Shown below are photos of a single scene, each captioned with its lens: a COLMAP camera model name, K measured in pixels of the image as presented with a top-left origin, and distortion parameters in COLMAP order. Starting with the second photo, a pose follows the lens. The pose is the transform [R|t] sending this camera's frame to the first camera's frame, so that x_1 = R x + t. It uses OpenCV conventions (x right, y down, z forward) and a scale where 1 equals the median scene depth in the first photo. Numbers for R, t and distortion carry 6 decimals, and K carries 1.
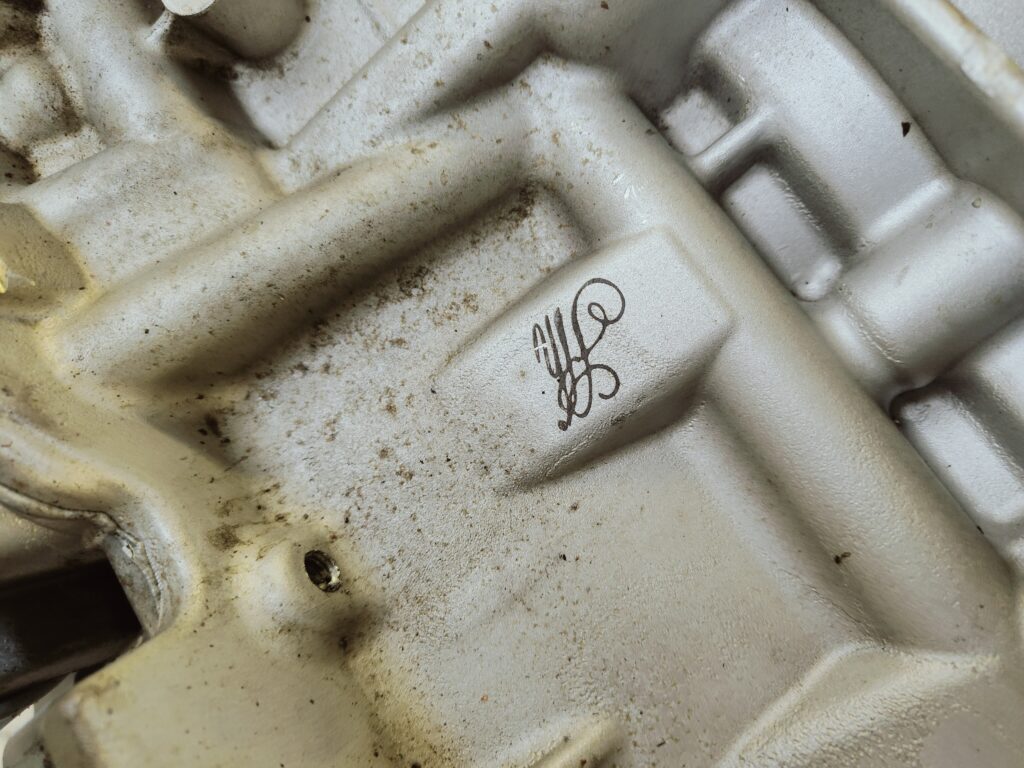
lens RADIAL K [[771.5, 0, 512.0], [0, 771.5, 384.0], [0, 0, 1]] dist [-0.008458, -0.002604]
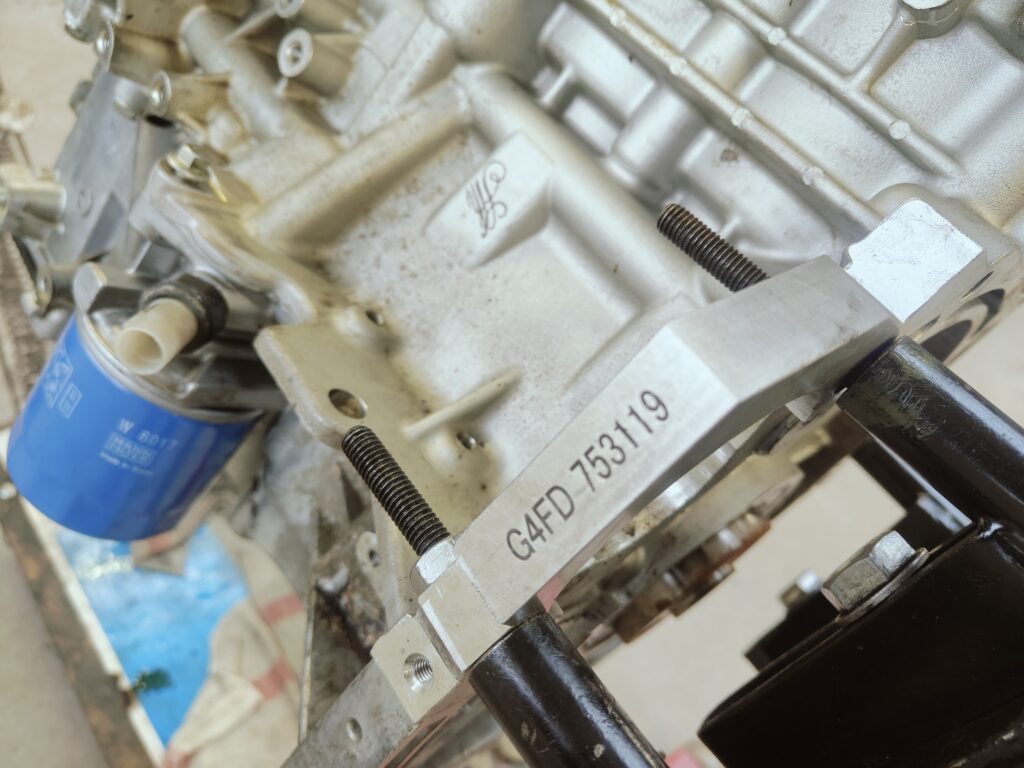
lens RADIAL K [[693.9, 0, 512.0], [0, 693.9, 384.0], [0, 0, 1]] dist [0.000999, -0.000282]
pose [[0.982087, -0.108514, -0.154045, 0.361356], [0.097363, 0.992172, -0.078198, 0.565128], [0.161325, 0.061799, 0.984965, -0.714728]]
